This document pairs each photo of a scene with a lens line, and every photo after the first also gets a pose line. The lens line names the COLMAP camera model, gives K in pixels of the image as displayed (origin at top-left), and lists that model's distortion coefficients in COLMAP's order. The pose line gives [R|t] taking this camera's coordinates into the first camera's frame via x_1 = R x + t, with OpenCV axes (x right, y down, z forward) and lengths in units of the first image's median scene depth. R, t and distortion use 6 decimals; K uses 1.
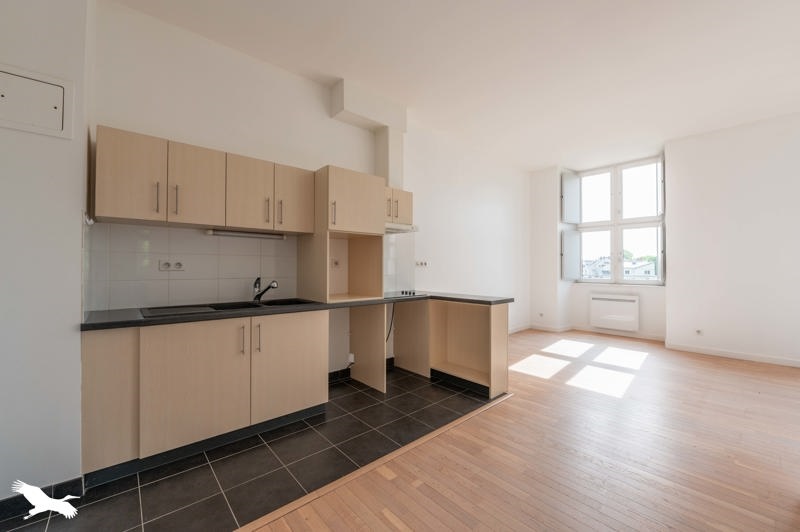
lens RADIAL K [[320.1, 0, 404.7], [0, 320.1, 269.8], [0, 0, 1]] dist [-0.010894, 0.001834]
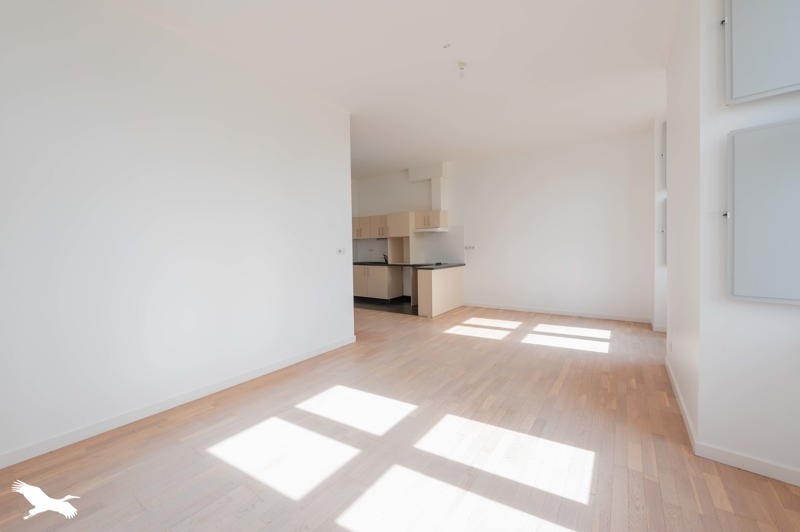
lens RADIAL K [[320.1, 0, 399.4], [0, 320.1, 264.0], [0, 0, 1]] dist [-0.010894, 0.001834]
pose [[0.216628, 0.051530, -0.974893, 1.139143], [0.009808, 0.998441, 0.054954, -0.020511], [0.976205, -0.021467, 0.215785, 0.227895]]
